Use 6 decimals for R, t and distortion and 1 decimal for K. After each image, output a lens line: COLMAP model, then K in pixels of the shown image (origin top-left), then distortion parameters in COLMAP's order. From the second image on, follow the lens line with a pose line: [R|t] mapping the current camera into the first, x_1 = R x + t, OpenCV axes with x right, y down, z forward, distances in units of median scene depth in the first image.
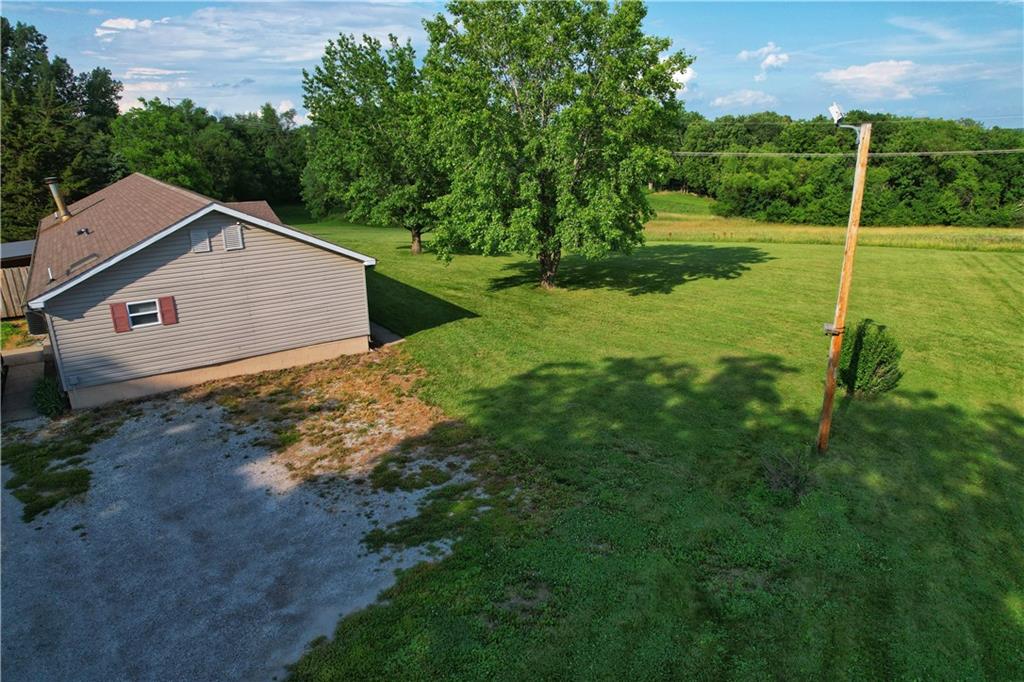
lens RADIAL K [[661.3, 0, 507.0], [0, 661.3, 338.6], [0, 0, 1]] dist [-0.074282, 0.078229]
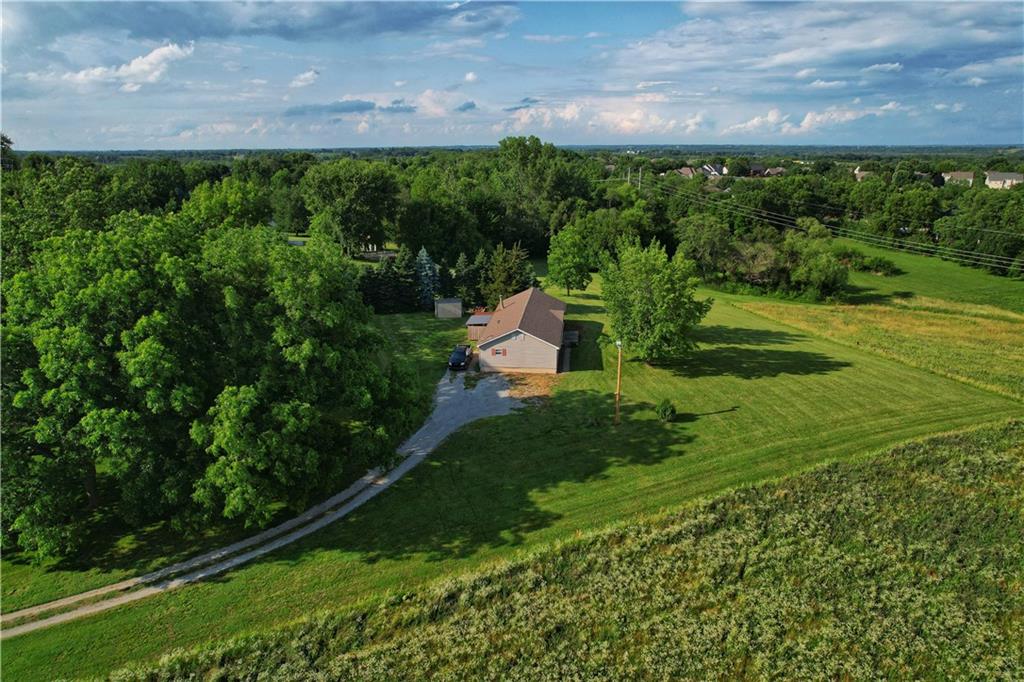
lens RADIAL K [[661.3, 0, 507.0], [0, 661.3, 338.6], [0, 0, 1]] dist [-0.074282, 0.078229]
pose [[0.753719, 0.183092, -0.631178, 2.125052], [-0.195483, 0.979397, 0.050668, -0.347904], [0.627451, 0.085195, 0.773981, -2.225043]]
